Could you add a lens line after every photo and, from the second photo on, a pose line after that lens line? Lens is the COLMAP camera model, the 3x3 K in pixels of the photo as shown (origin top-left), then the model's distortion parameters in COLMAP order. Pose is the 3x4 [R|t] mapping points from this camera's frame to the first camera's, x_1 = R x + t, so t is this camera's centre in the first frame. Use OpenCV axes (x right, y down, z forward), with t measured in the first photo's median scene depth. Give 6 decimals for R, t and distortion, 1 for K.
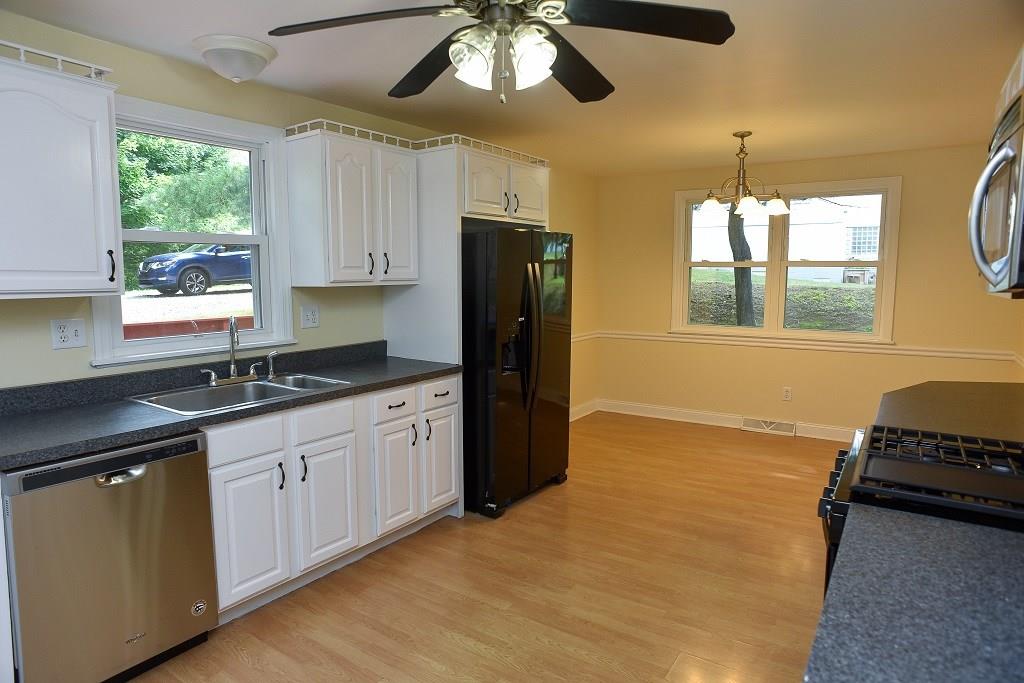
lens RADIAL K [[594.0, 0, 509.6], [0, 594.0, 349.0], [0, 0, 1]] dist [-0.066721, 0.000168]
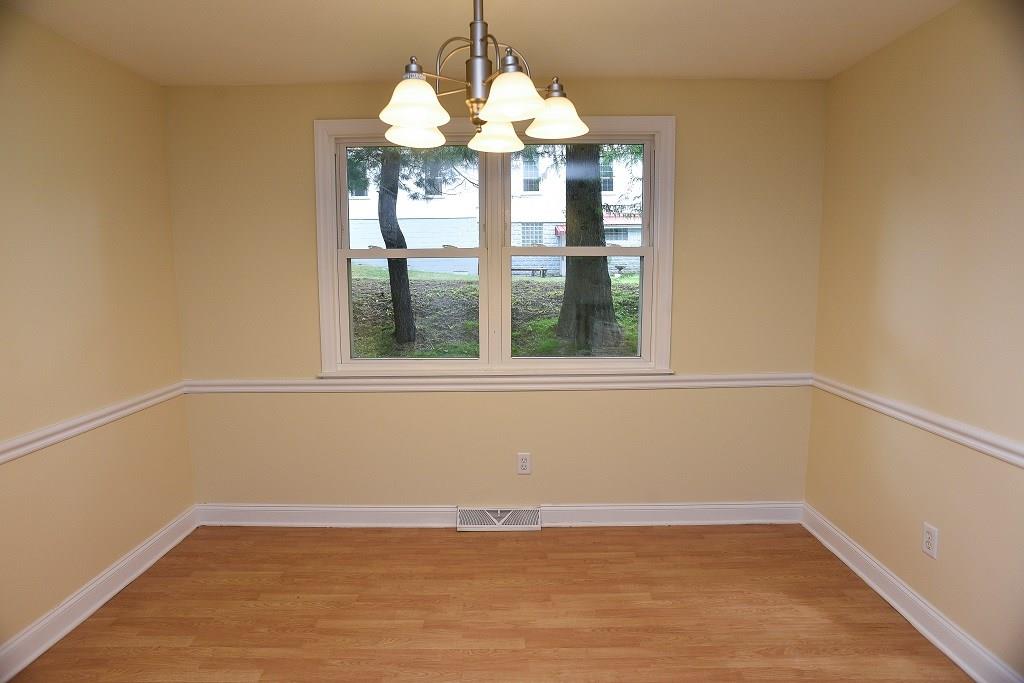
lens RADIAL K [[594.0, 0, 509.6], [0, 594.0, 349.0], [0, 0, 1]] dist [-0.066721, 0.000168]
pose [[0.830272, -0.081593, 0.551354, 0.169518], [0.076233, 0.996554, 0.032679, -0.087003], [-0.552121, 0.014899, 0.833631, 0.649362]]
